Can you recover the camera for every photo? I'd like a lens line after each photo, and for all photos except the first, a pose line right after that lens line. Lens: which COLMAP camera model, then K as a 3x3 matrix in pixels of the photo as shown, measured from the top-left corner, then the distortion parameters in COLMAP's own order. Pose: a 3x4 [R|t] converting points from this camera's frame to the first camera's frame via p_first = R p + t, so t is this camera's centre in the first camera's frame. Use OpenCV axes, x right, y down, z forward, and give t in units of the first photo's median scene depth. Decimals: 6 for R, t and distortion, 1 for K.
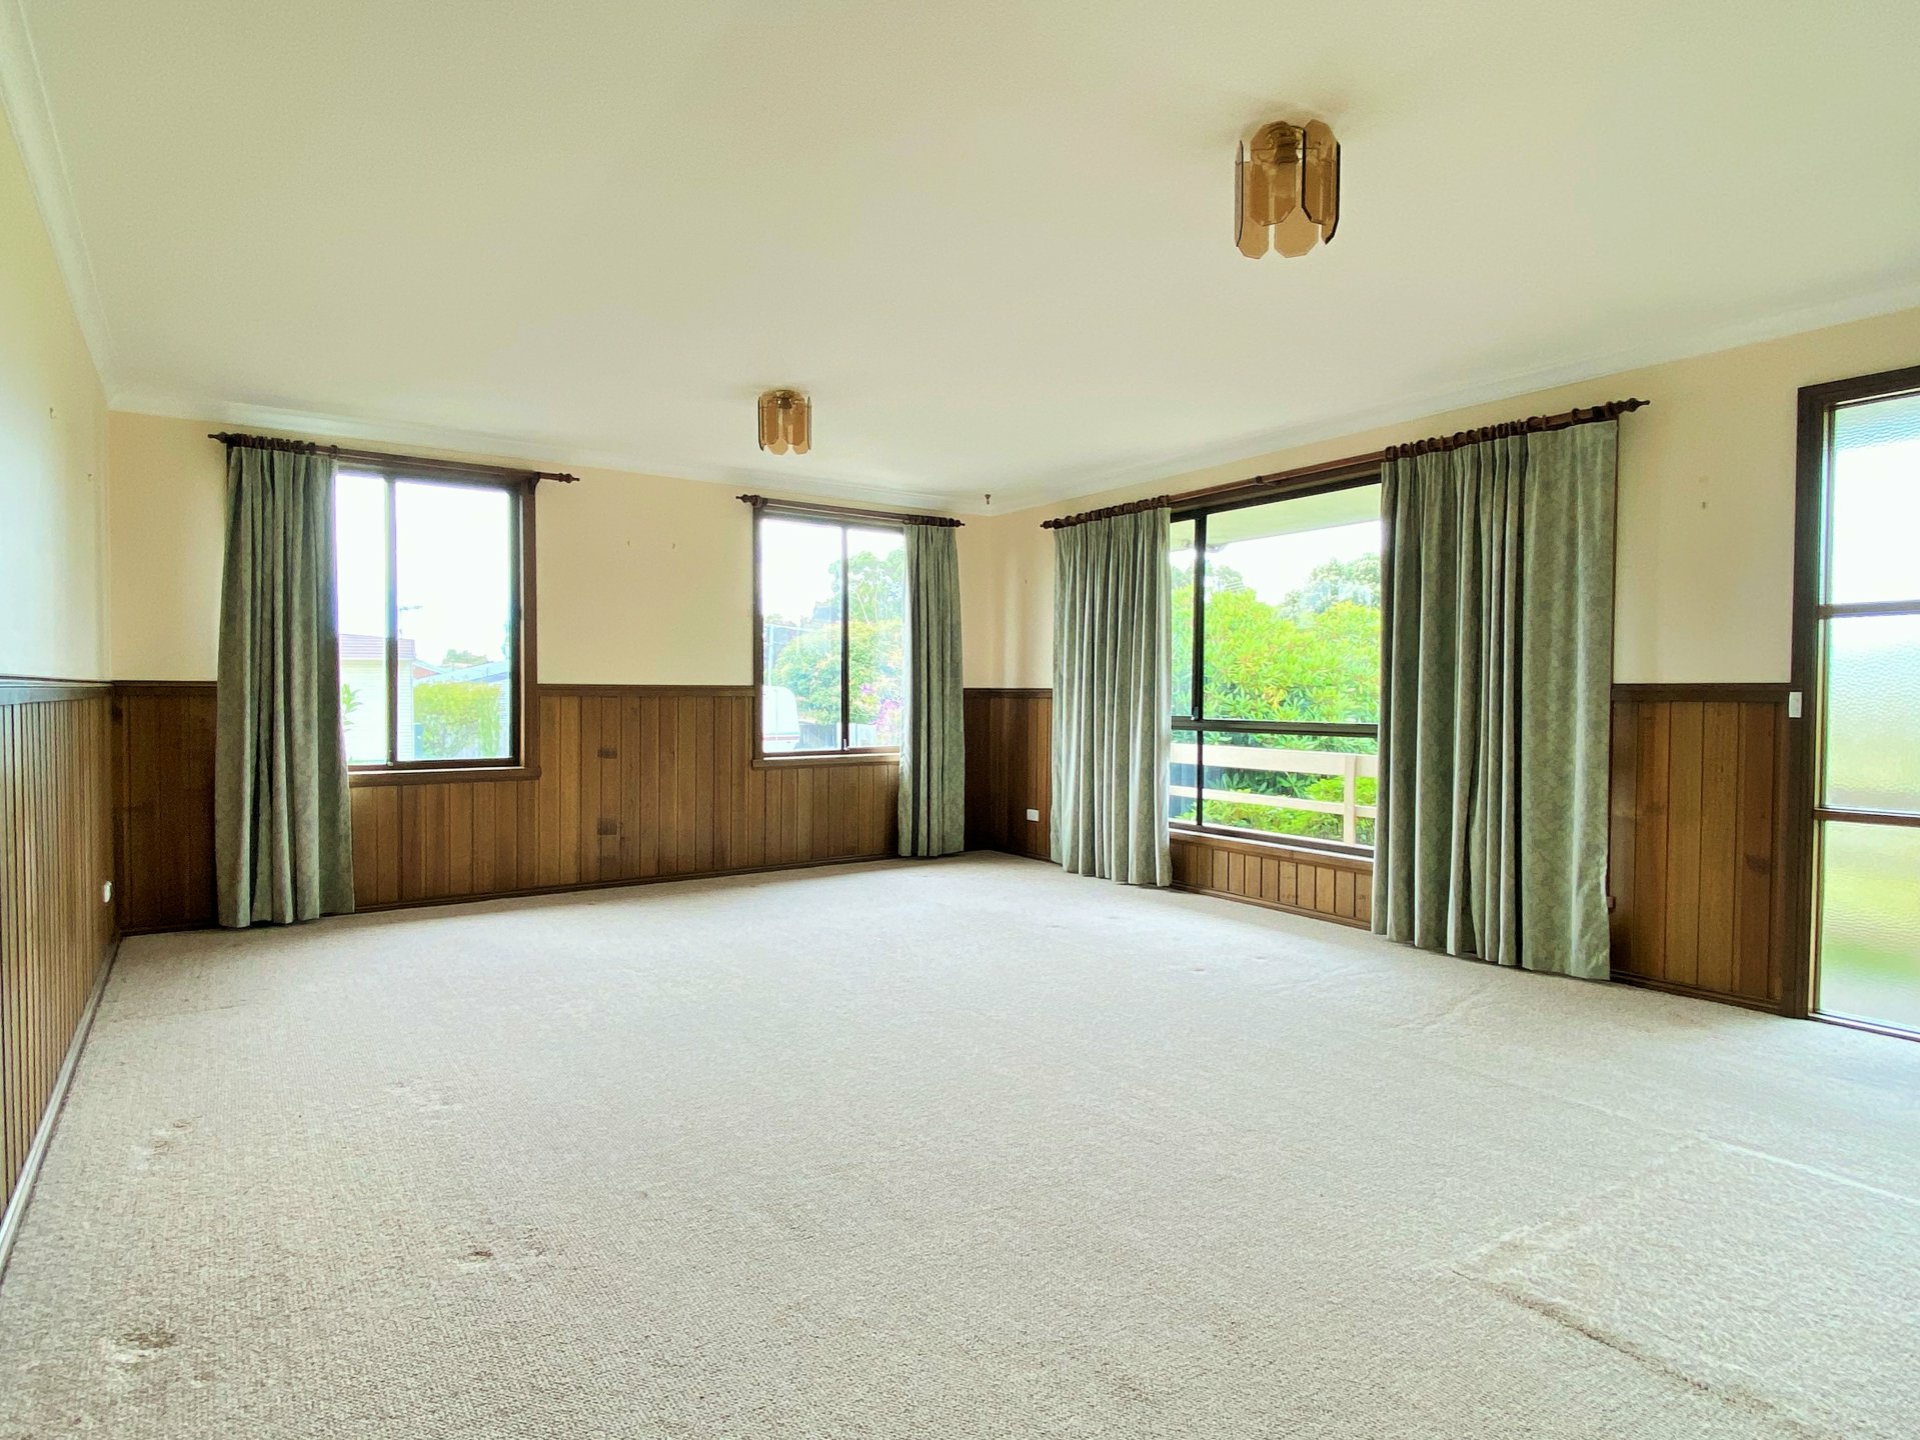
lens RADIAL K [[1079.7, 0, 956.9], [0, 1079.7, 716.0], [0, 0, 1]] dist [0.015630, -0.023657]
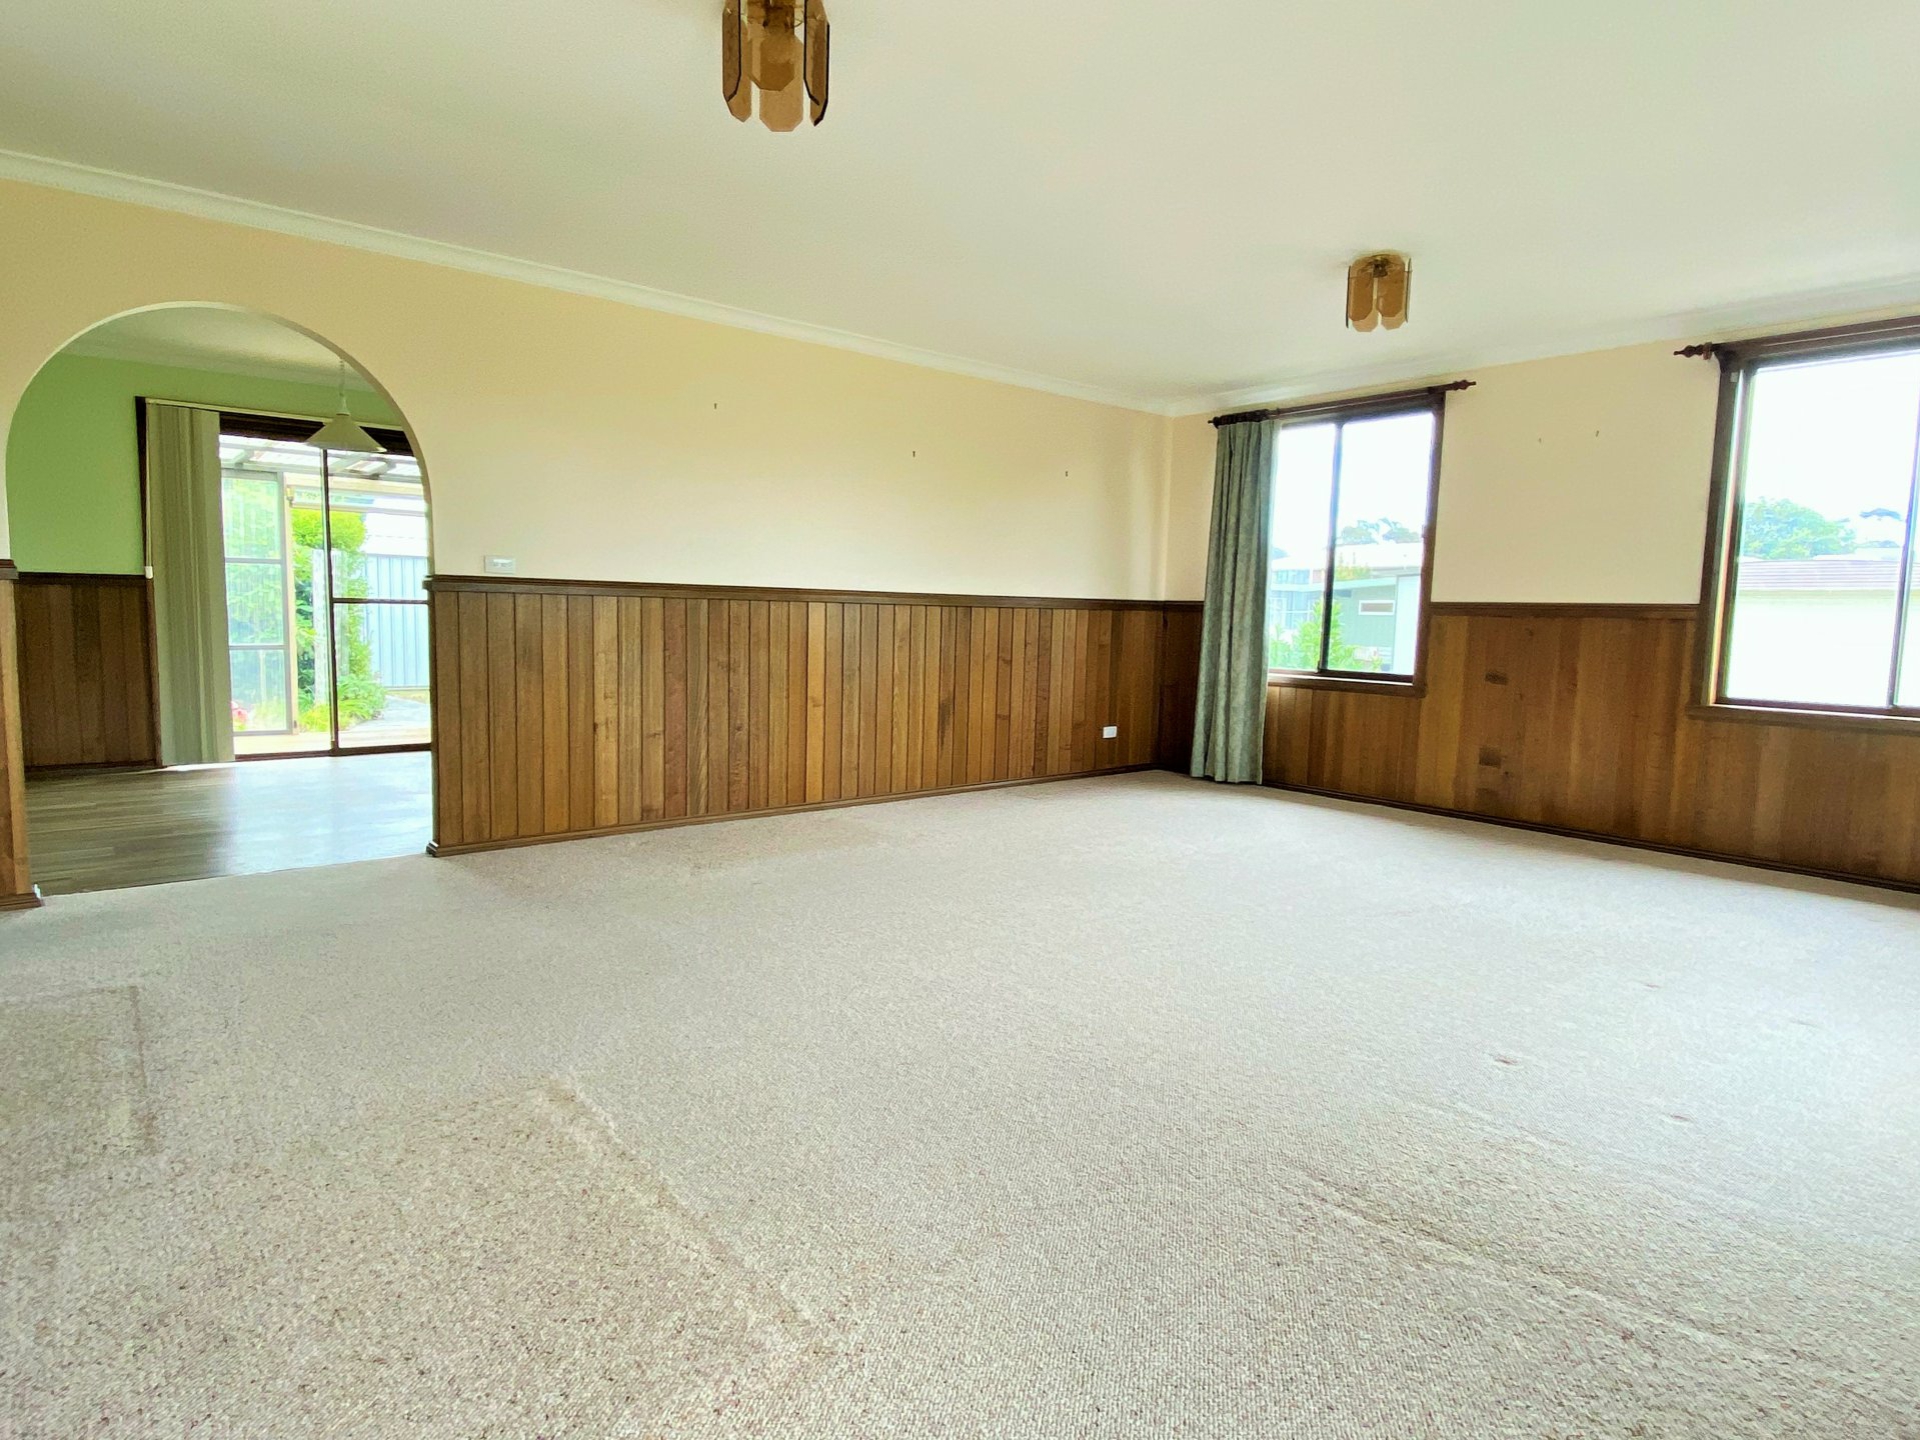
lens RADIAL K [[1079.7, 0, 944.4], [0, 1079.7, 729.1], [0, 0, 1]] dist [0.015630, -0.023657]
pose [[0.081856, 0.107553, -0.990824, 0.602256], [-0.043725, 0.993590, 0.104241, 0.002093], [0.995685, 0.034791, 0.086034, 0.488155]]
